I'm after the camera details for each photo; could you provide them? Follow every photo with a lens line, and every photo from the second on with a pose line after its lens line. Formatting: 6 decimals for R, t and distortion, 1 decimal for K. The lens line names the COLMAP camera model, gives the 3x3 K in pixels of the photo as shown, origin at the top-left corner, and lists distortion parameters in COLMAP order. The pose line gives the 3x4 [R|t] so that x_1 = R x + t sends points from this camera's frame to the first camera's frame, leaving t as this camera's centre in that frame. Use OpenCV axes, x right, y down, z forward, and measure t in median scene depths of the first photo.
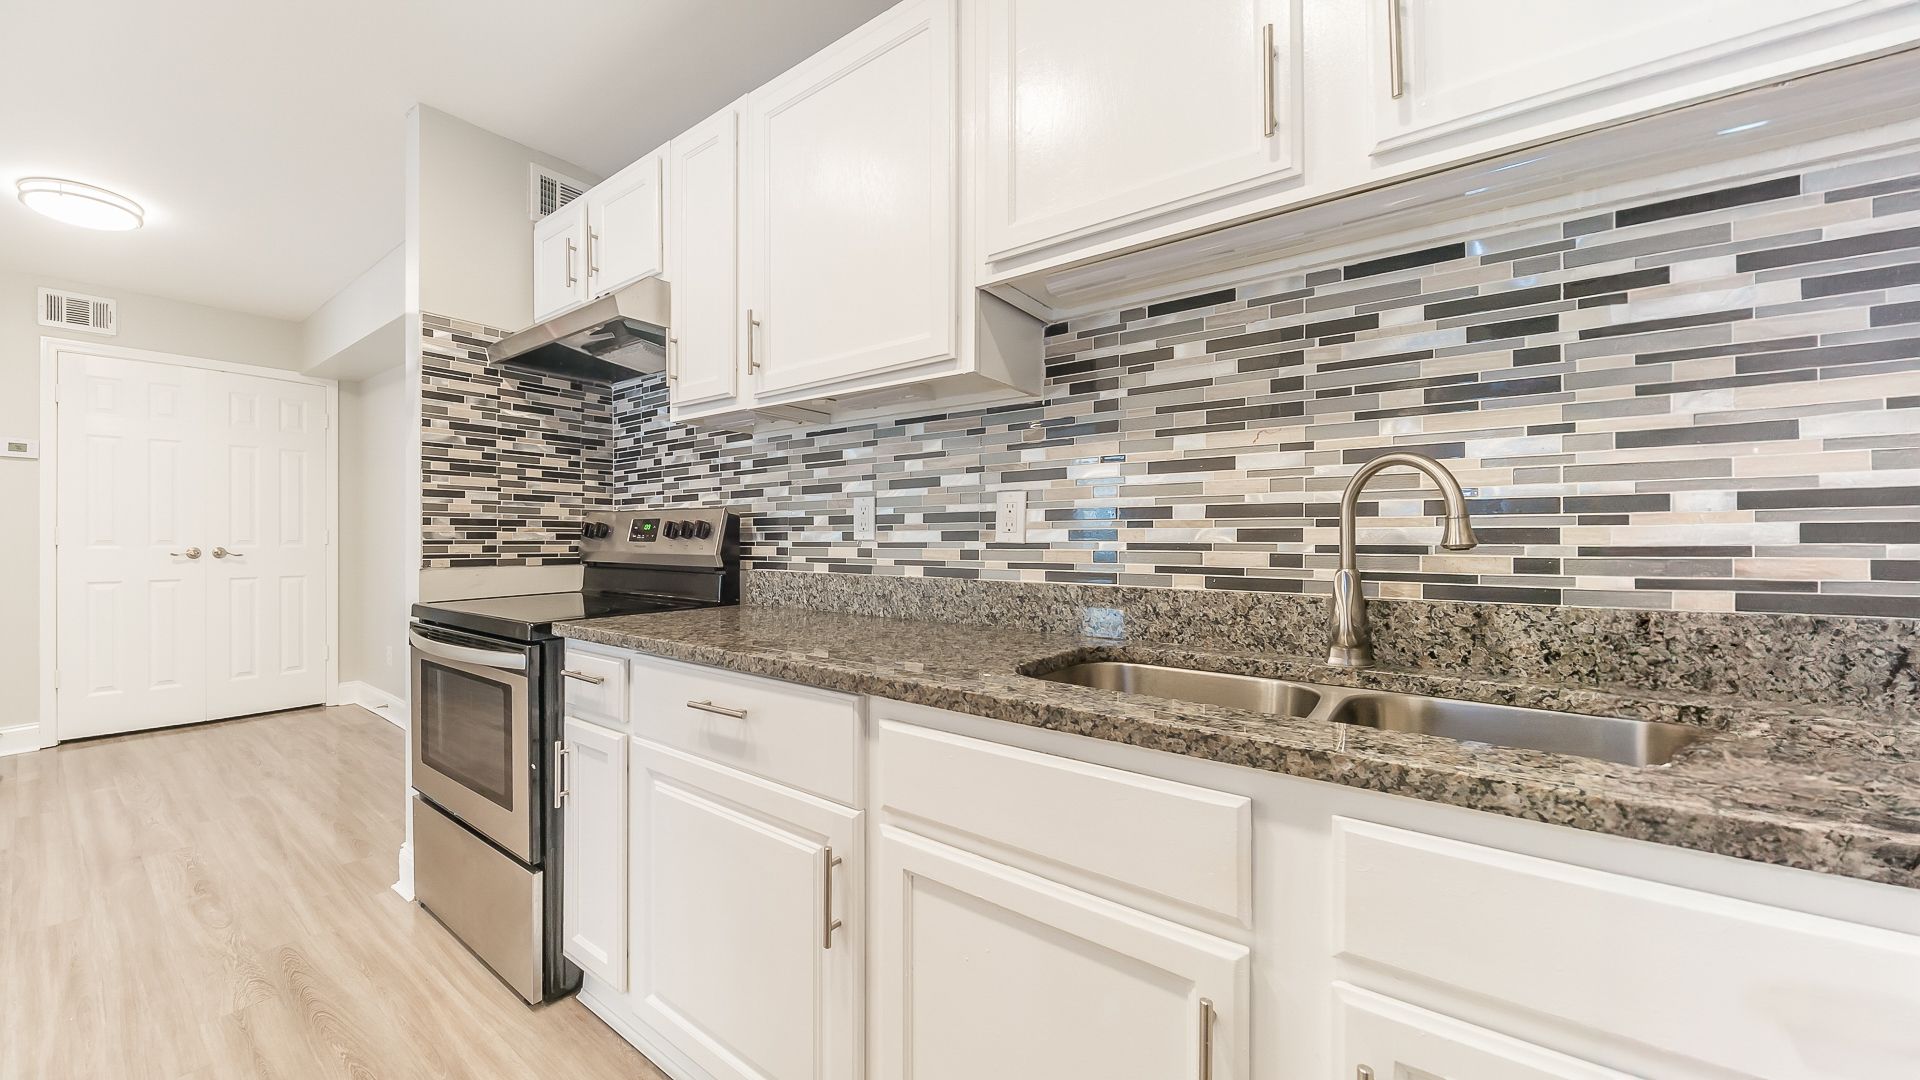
lens RADIAL K [[735.7, 0, 917.7], [0, 735.7, 537.7], [0, 0, 1]] dist [-0.002834, -0.001509]
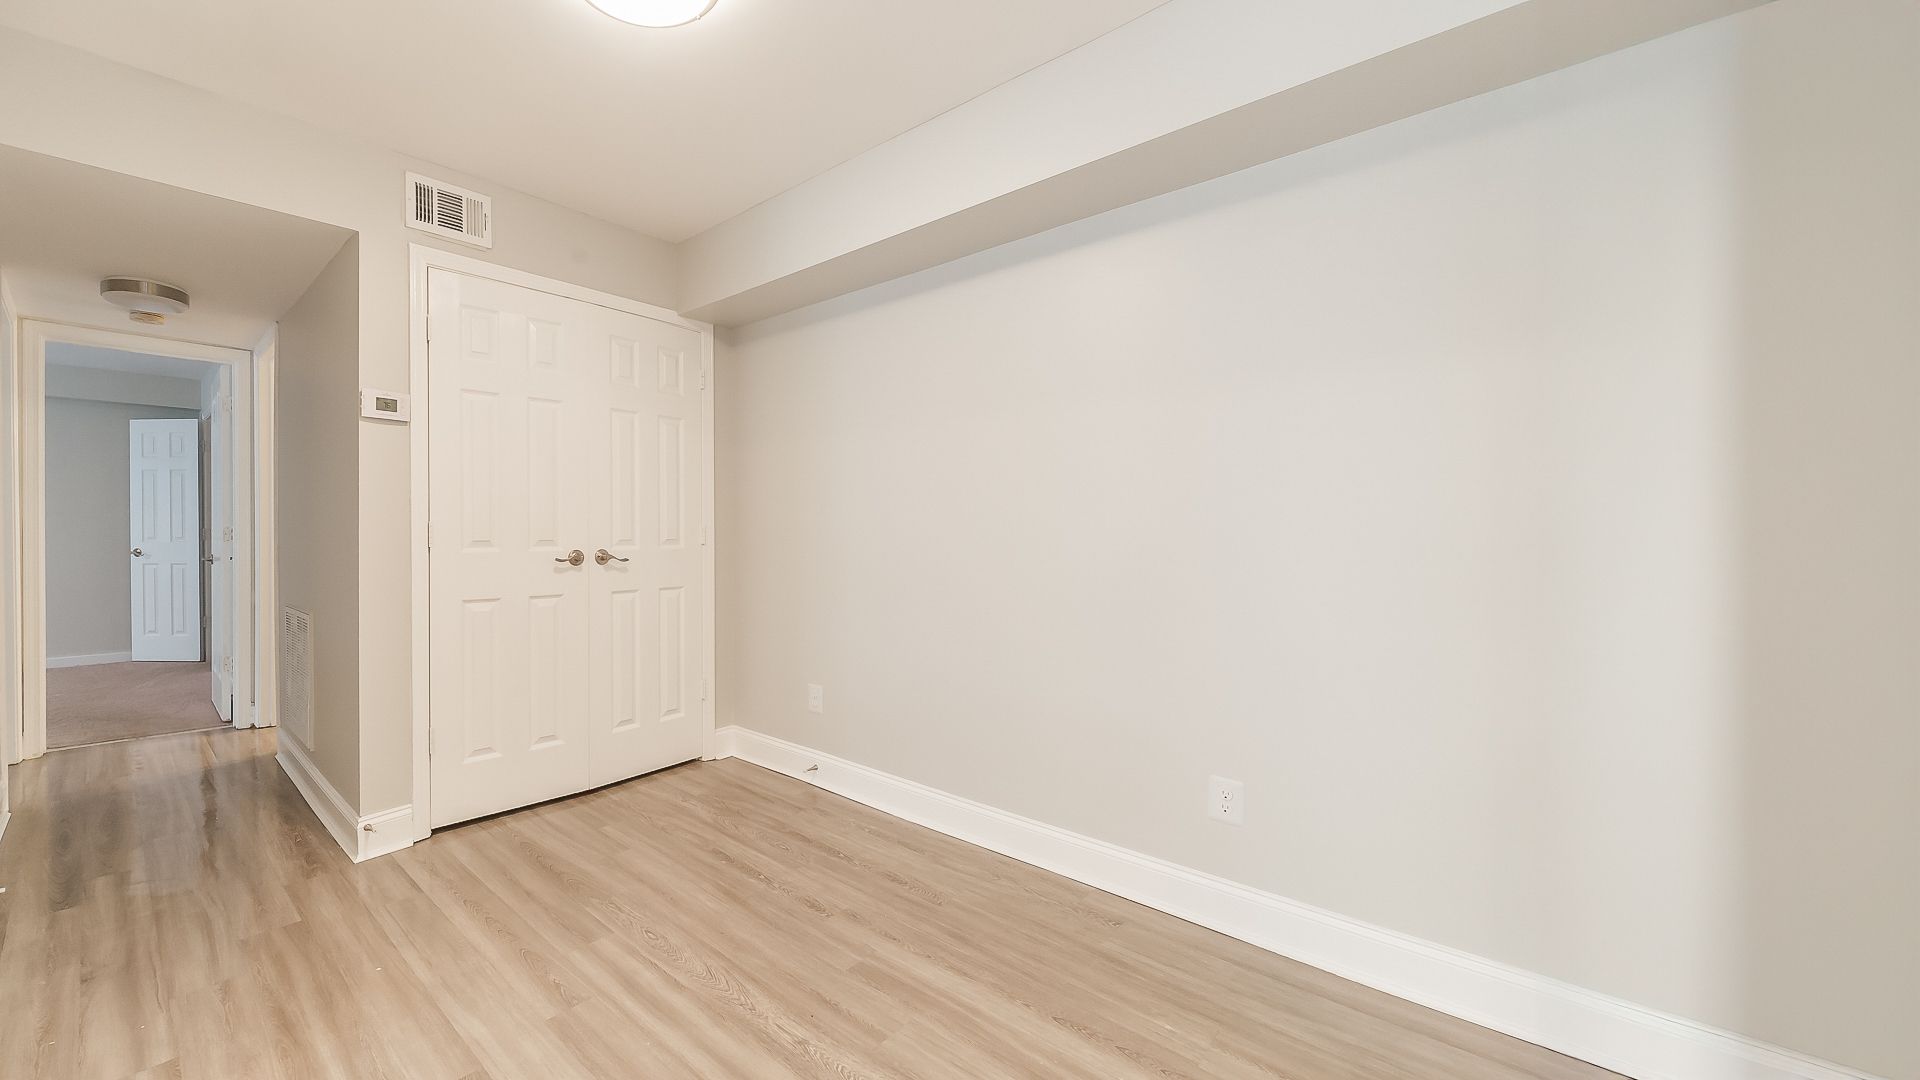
lens RADIAL K [[735.7, 0, 903.1], [0, 735.7, 539.7], [0, 0, 1]] dist [-0.002834, -0.001509]
pose [[0.998953, 0.002598, -0.045679, -0.695665], [-0.002089, 0.999935, 0.011175, -0.005819], [0.045705, -0.011068, 0.998894, 0.323165]]
